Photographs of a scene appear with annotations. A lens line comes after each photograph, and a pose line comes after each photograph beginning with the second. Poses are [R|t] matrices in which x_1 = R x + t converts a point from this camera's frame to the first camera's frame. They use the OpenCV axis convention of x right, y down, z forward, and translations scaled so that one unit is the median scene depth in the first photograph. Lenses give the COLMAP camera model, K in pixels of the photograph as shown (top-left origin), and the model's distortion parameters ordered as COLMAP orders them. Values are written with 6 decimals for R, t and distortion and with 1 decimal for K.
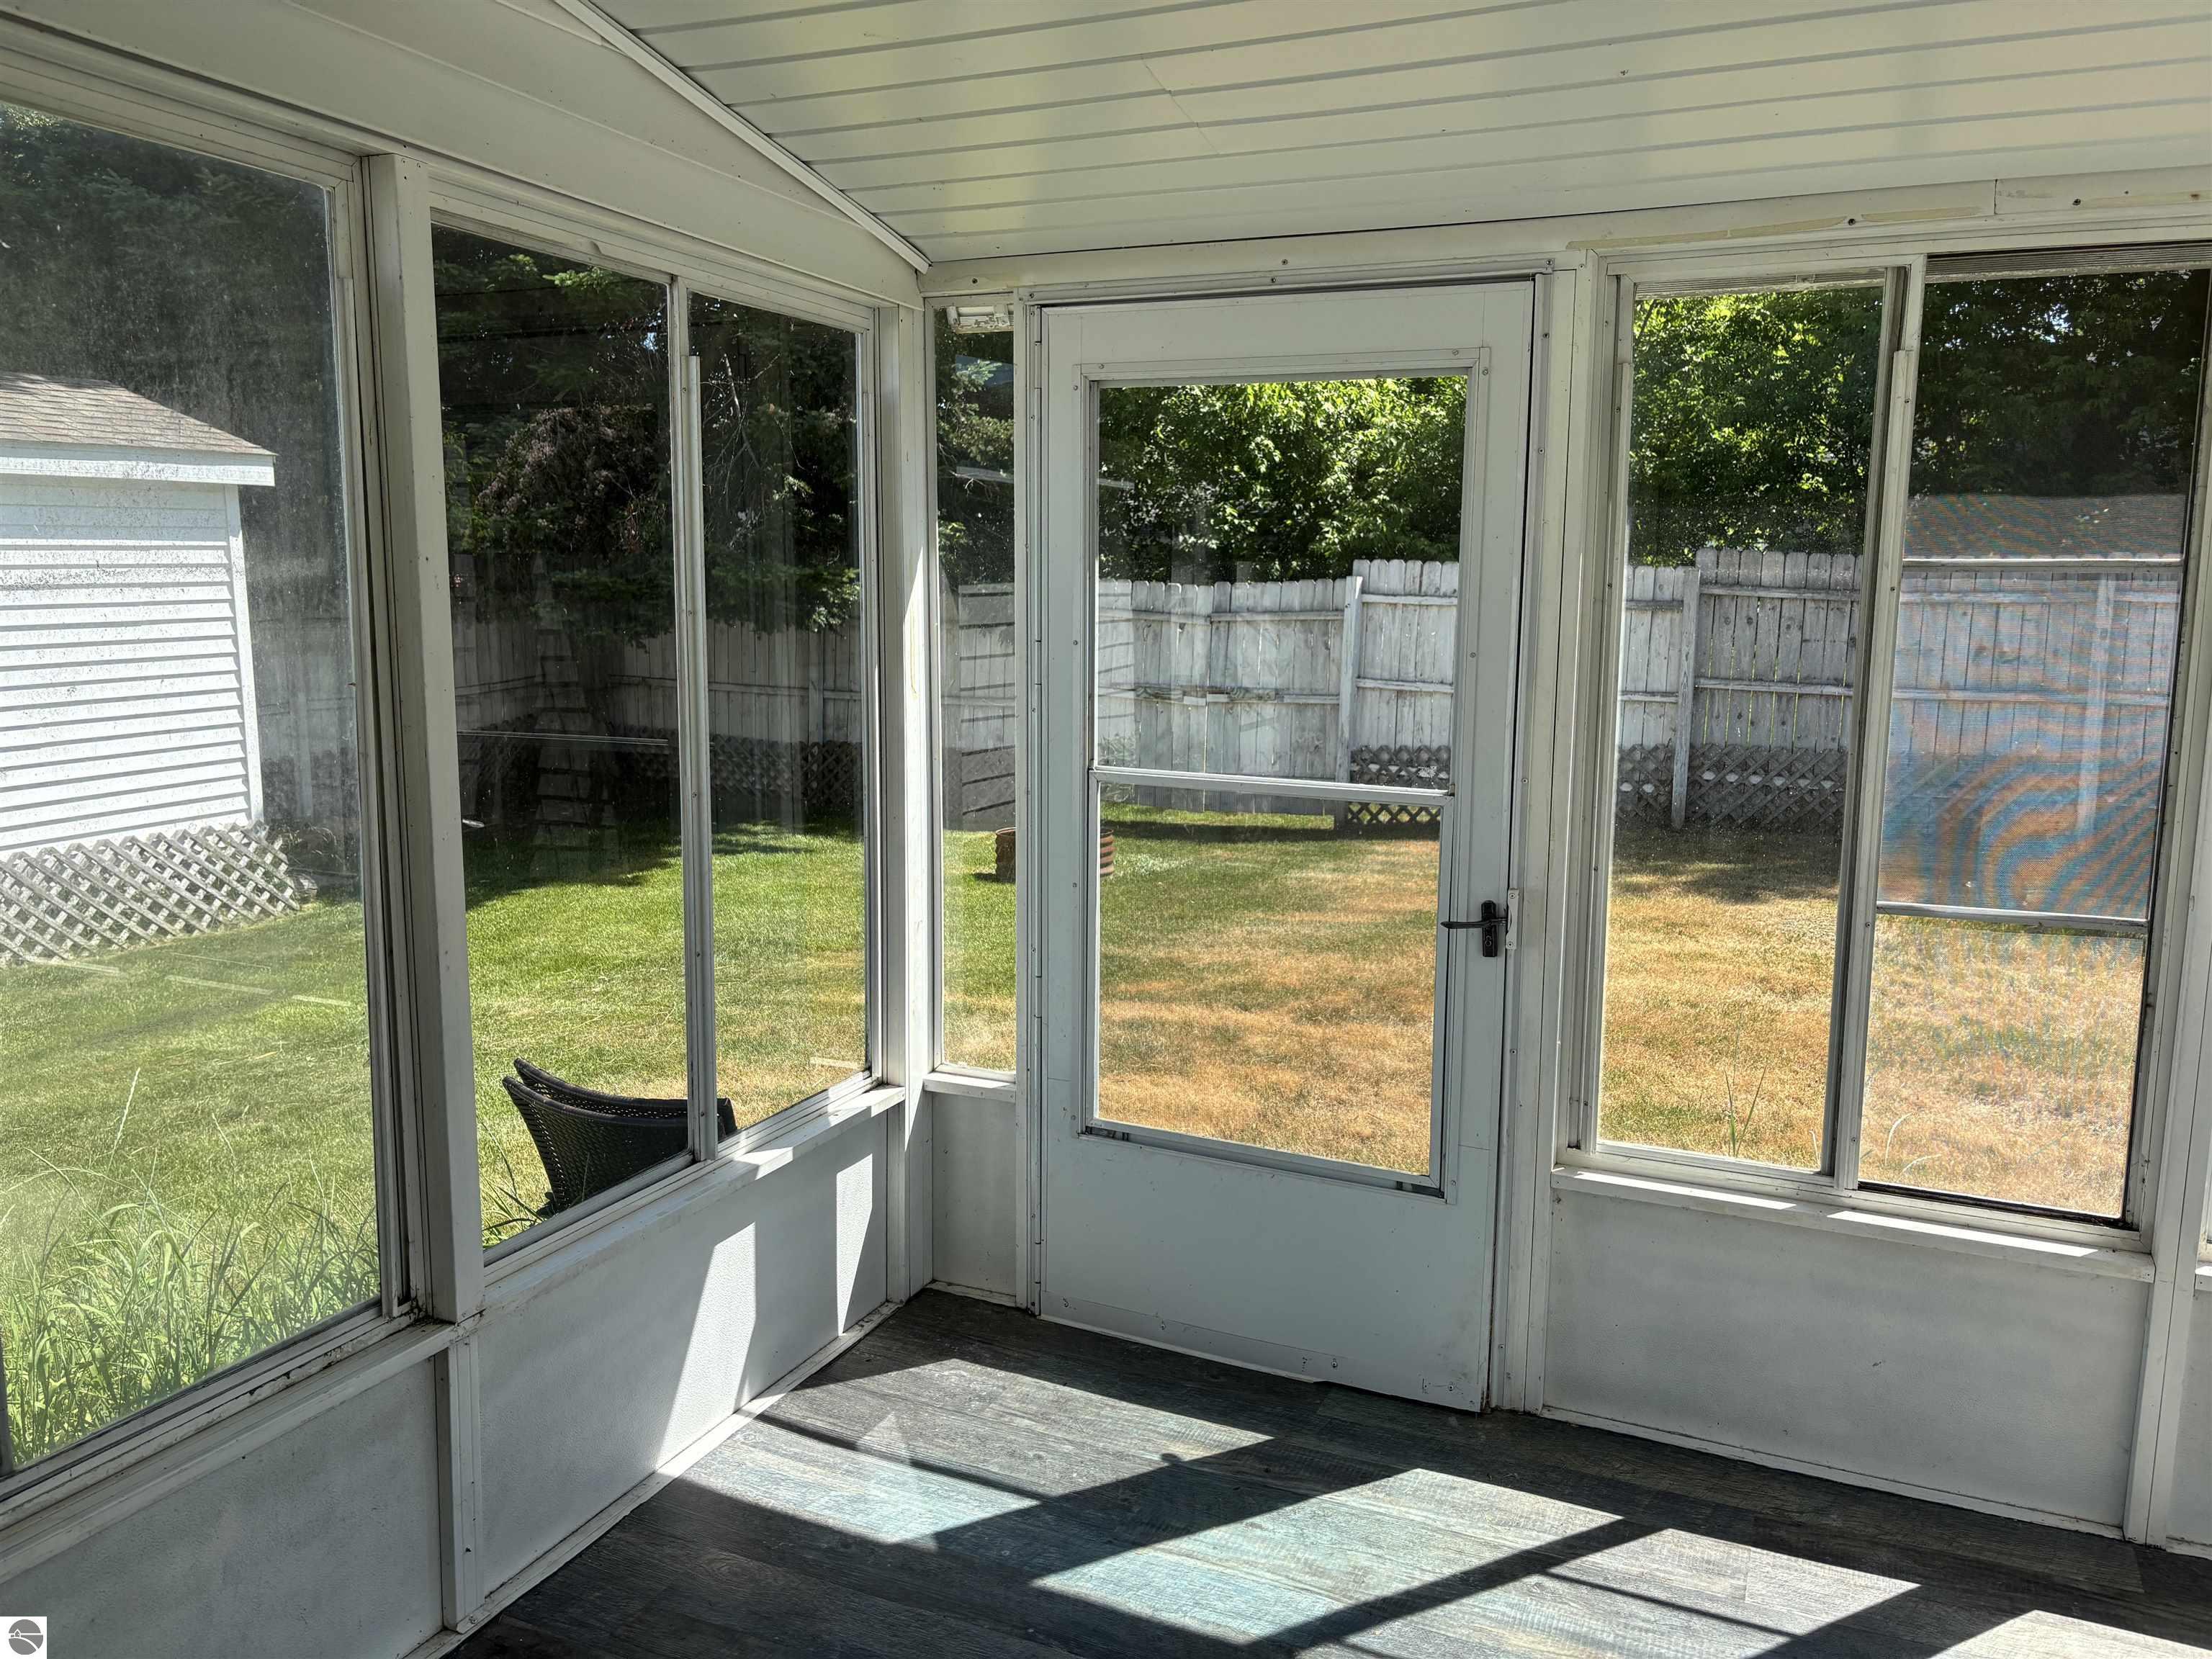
lens RADIAL K [[1667.0, 0, 1113.9], [0, 1667.0, 810.9], [0, 0, 1]] dist [0.059201, -0.064505]
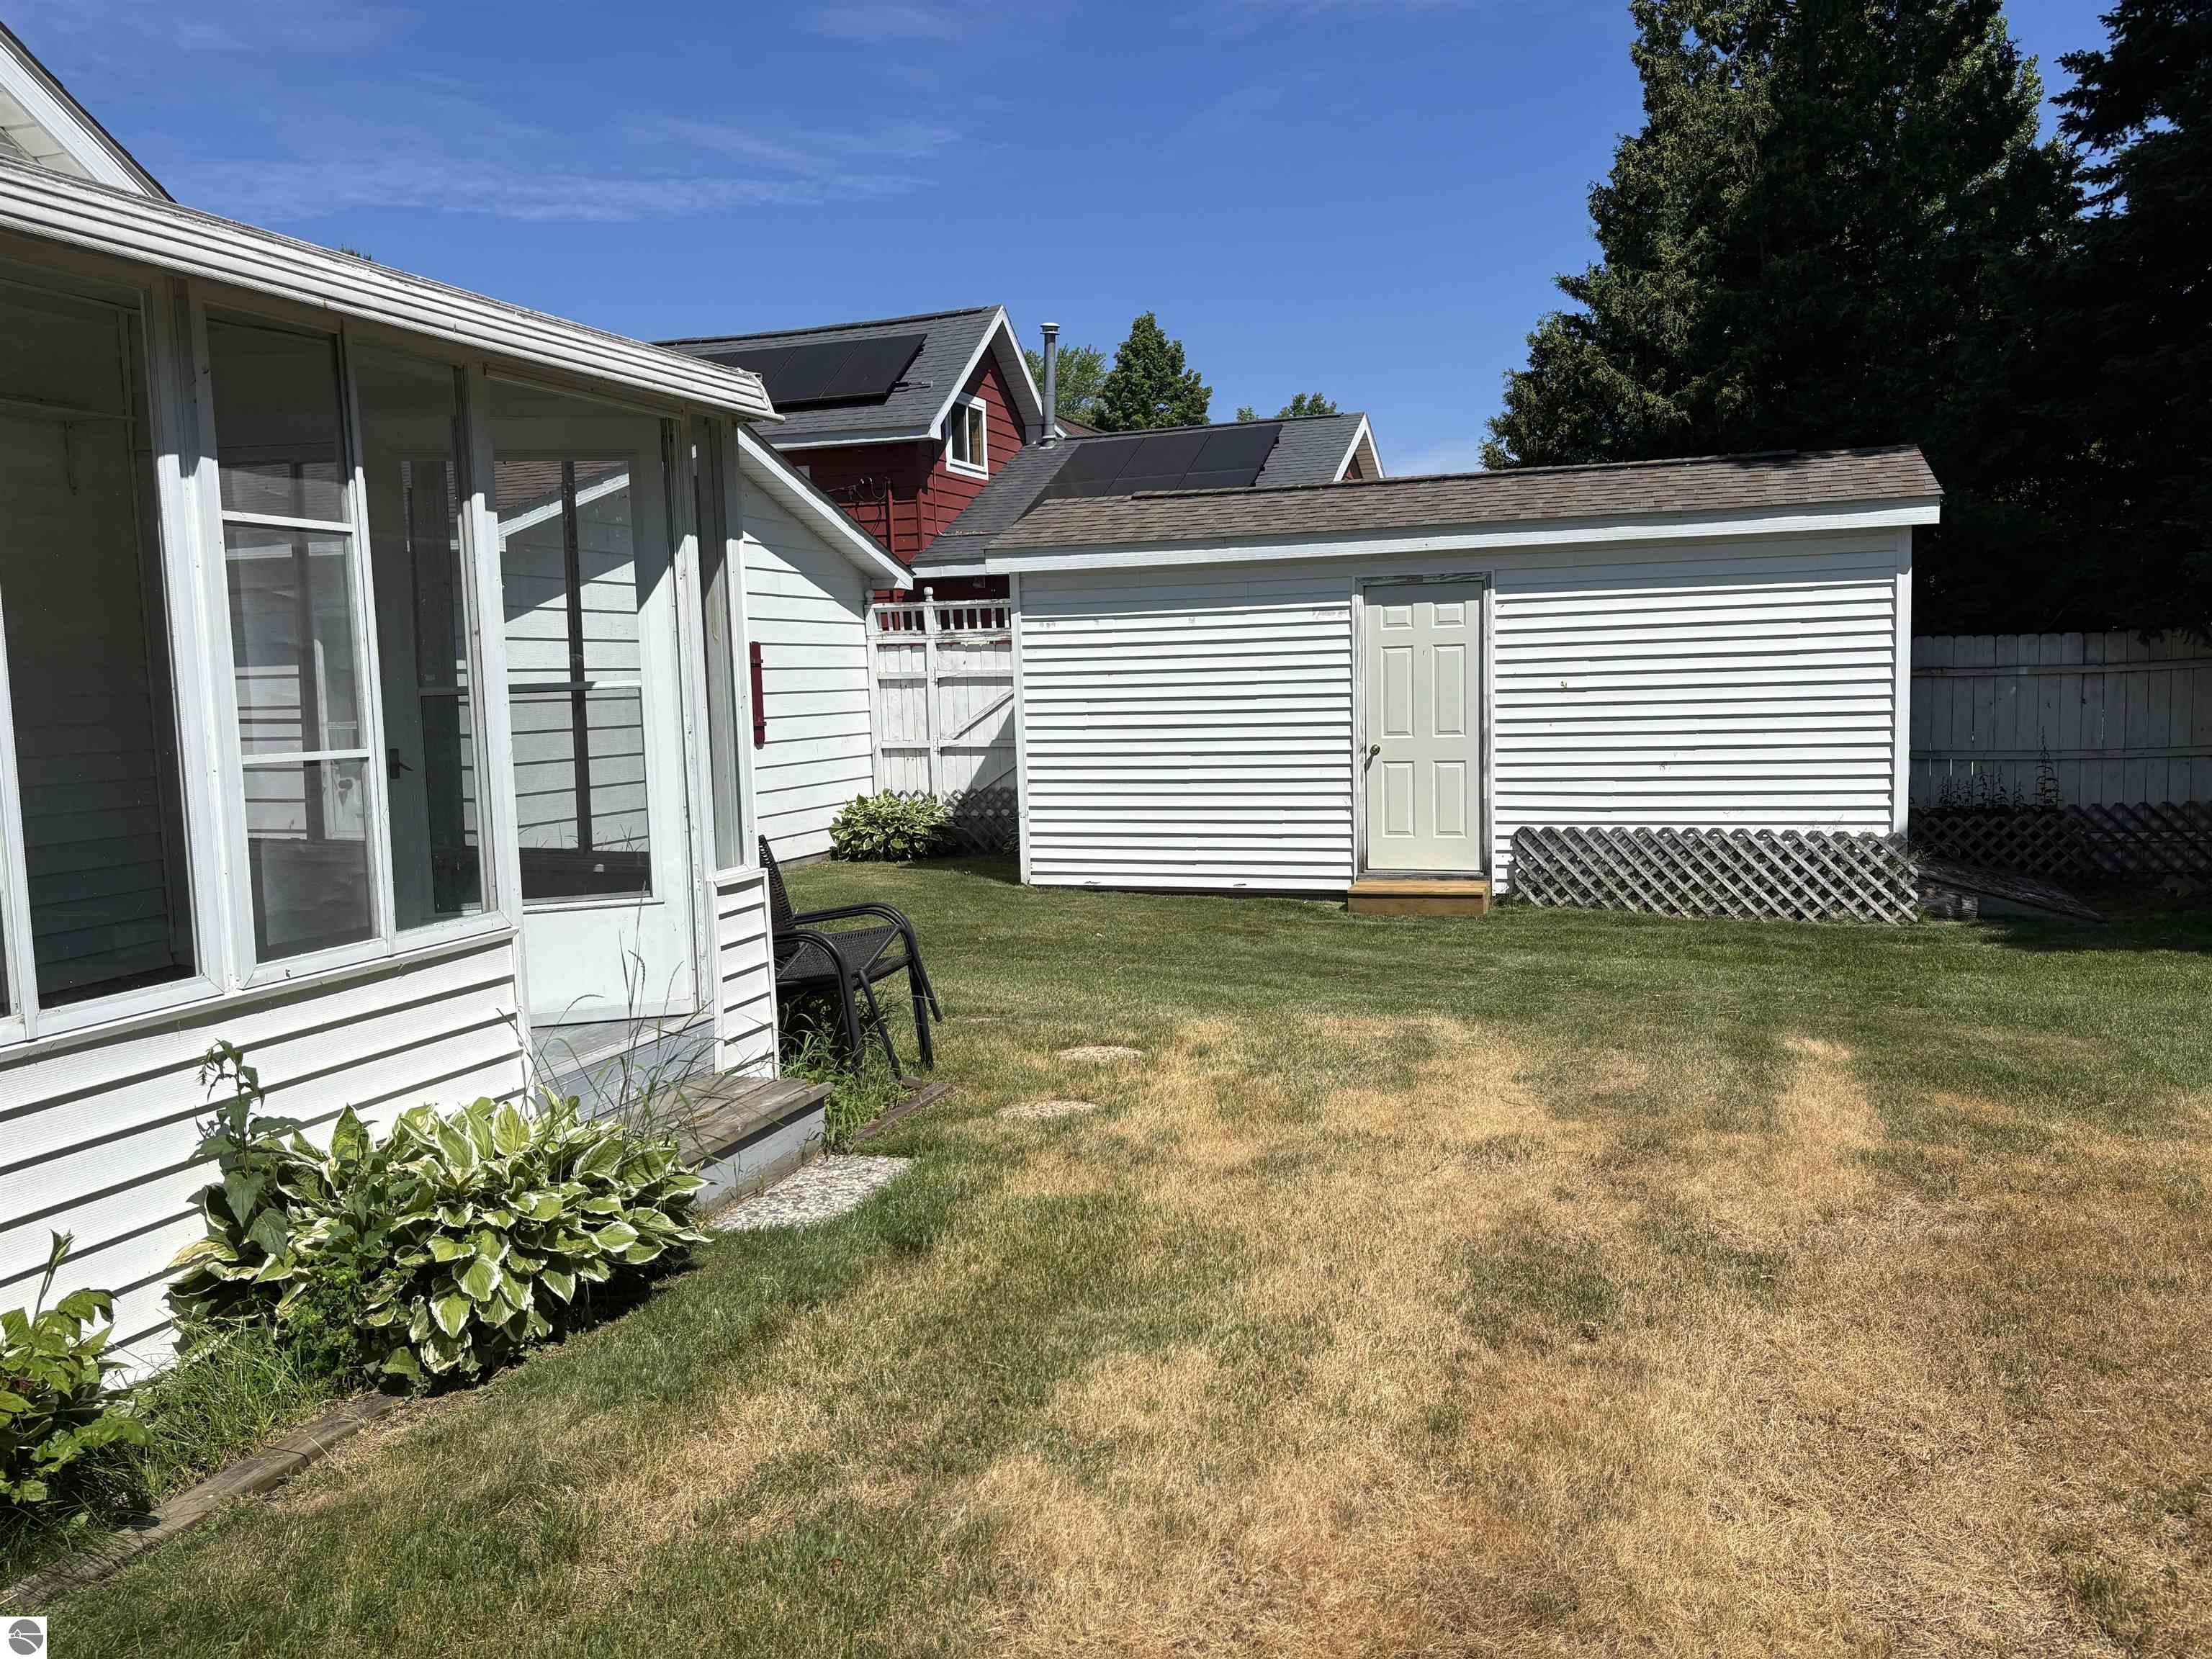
lens RADIAL K [[1667.0, 0, 1117.3], [0, 1667.0, 835.5], [0, 0, 1]] dist [0.059201, -0.064505]
pose [[0.089340, 0.090393, -0.991891, 0.479739], [-0.120997, 0.989482, 0.079276, -0.016906], [0.988624, 0.112933, 0.099337, 0.362434]]
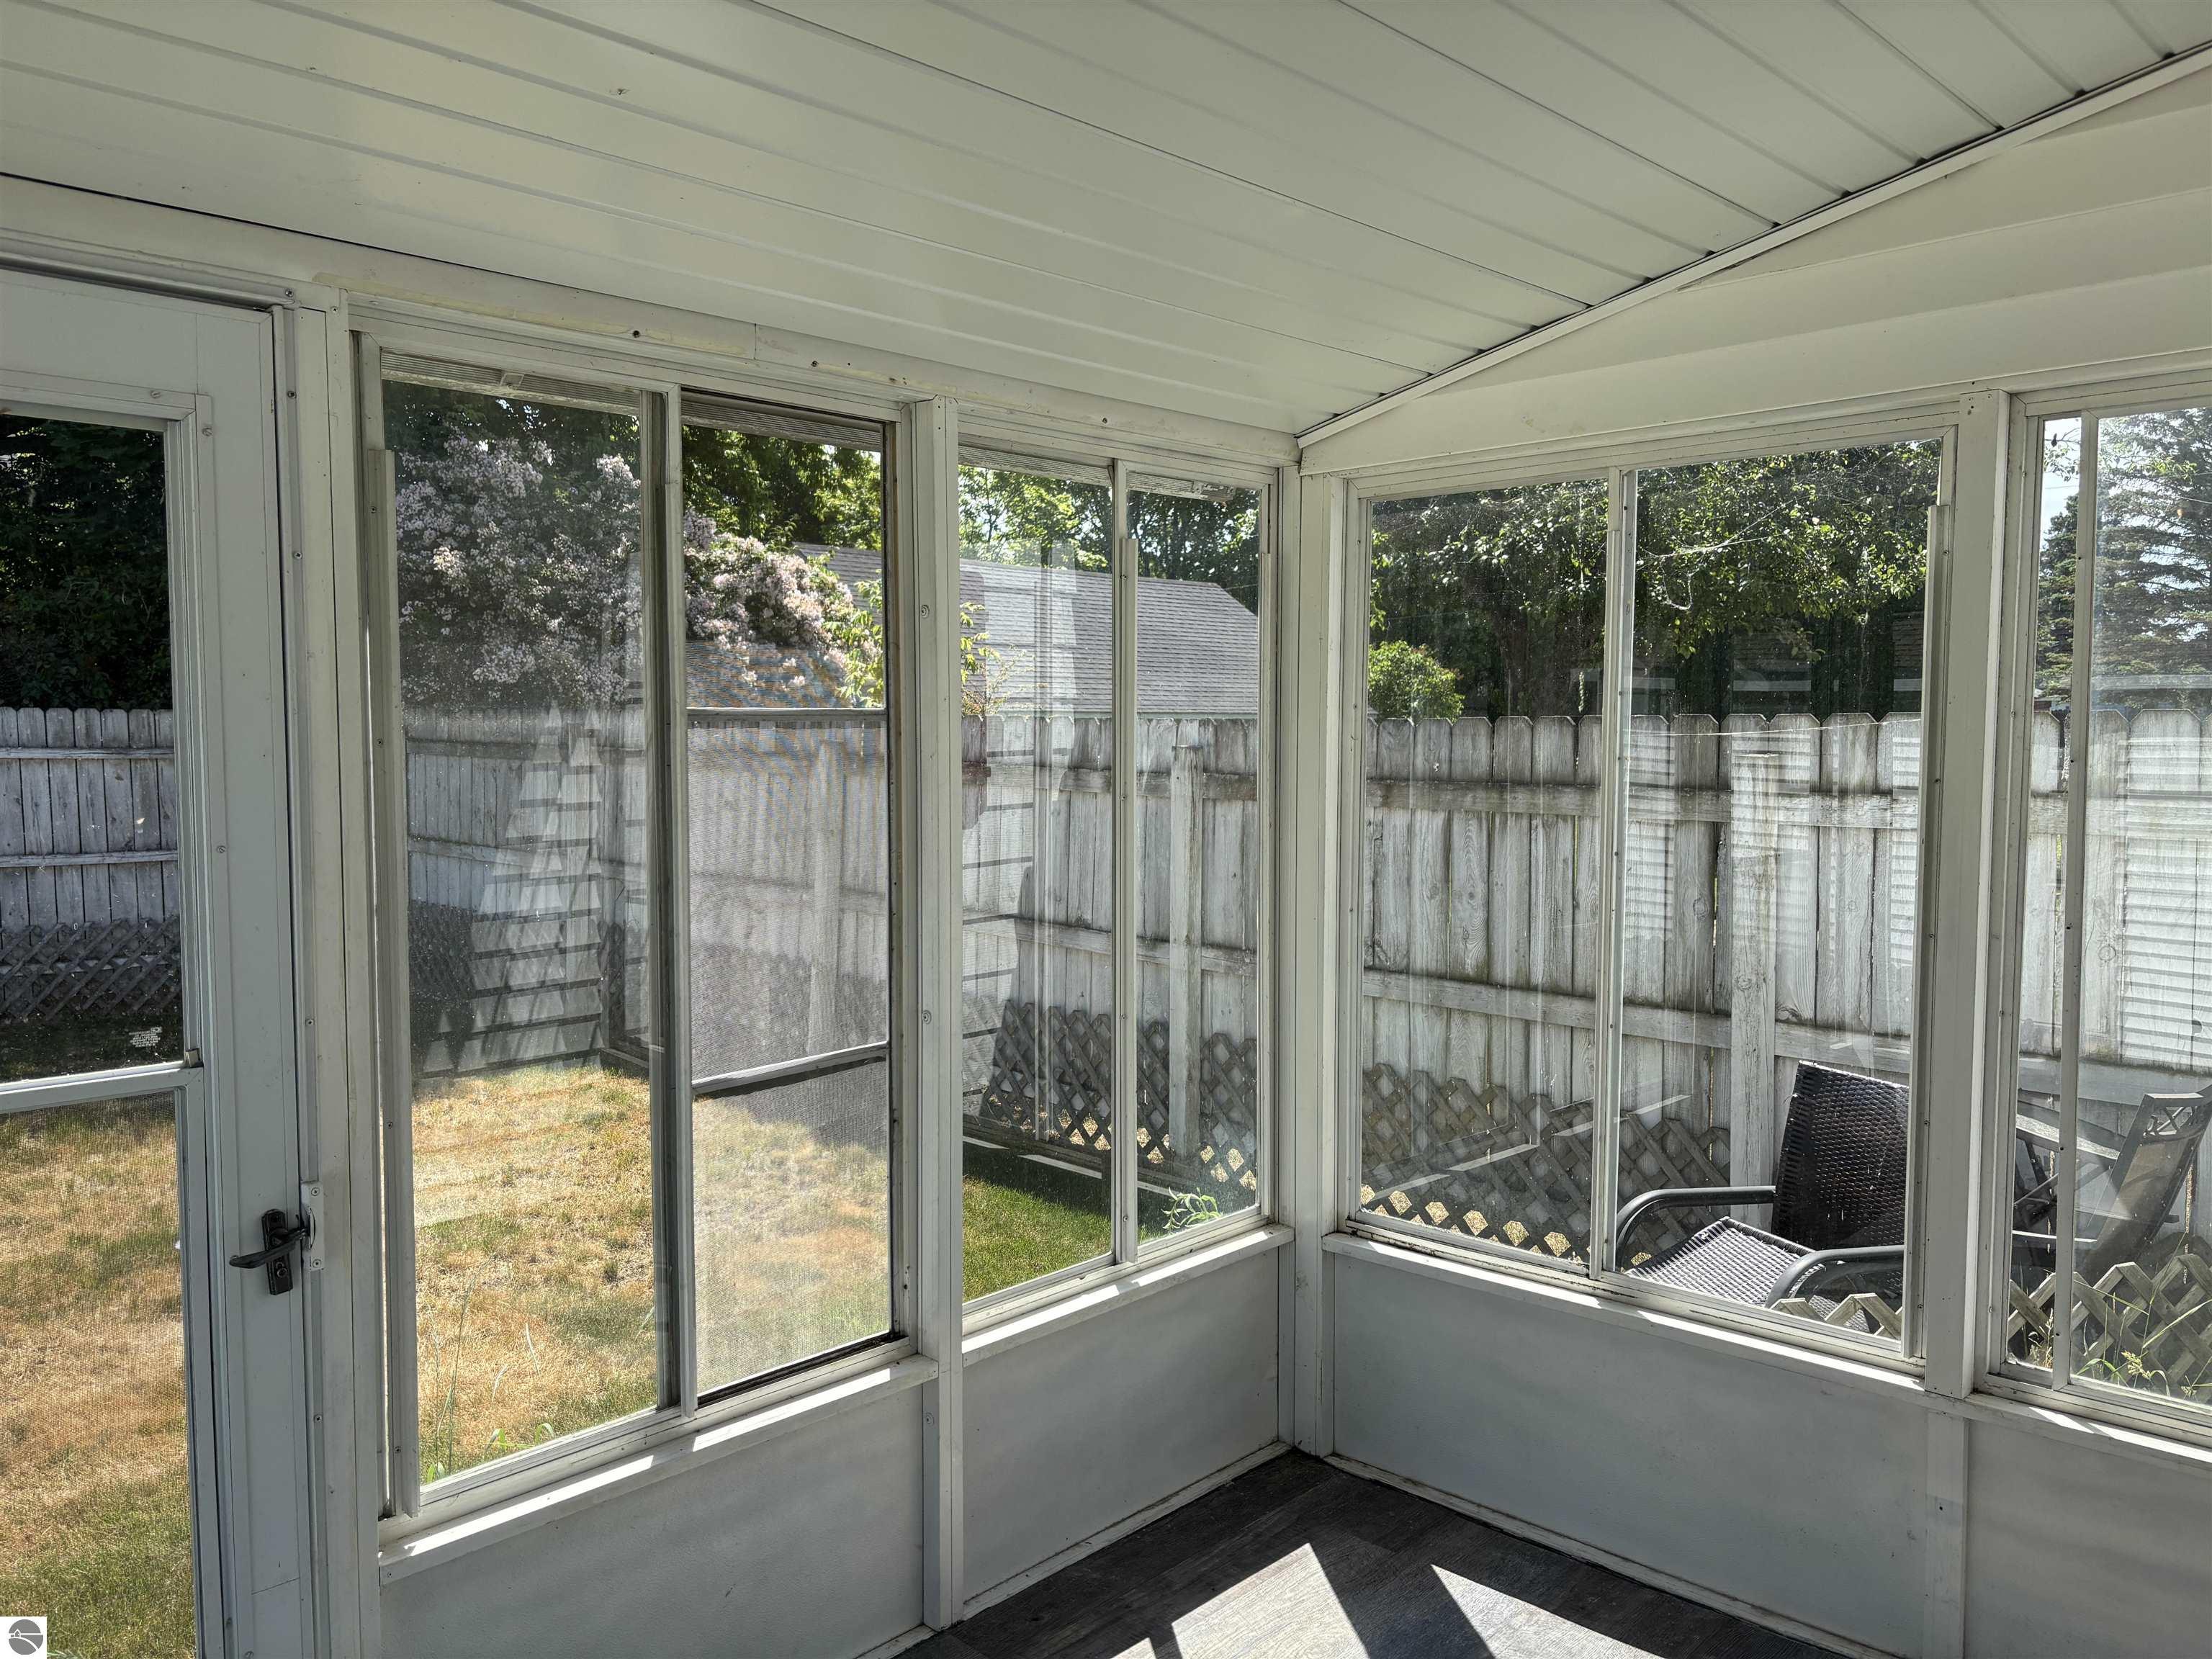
lens RADIAL K [[1667.0, 0, 1113.5], [0, 1667.0, 820.8], [0, 0, 1]] dist [0.059201, -0.064505]
pose [[0.338082, -0.065375, 0.938843, -0.071808], [0.144995, 0.989292, 0.016675, -0.015803], [-0.929880, 0.130490, 0.343941, 0.107889]]
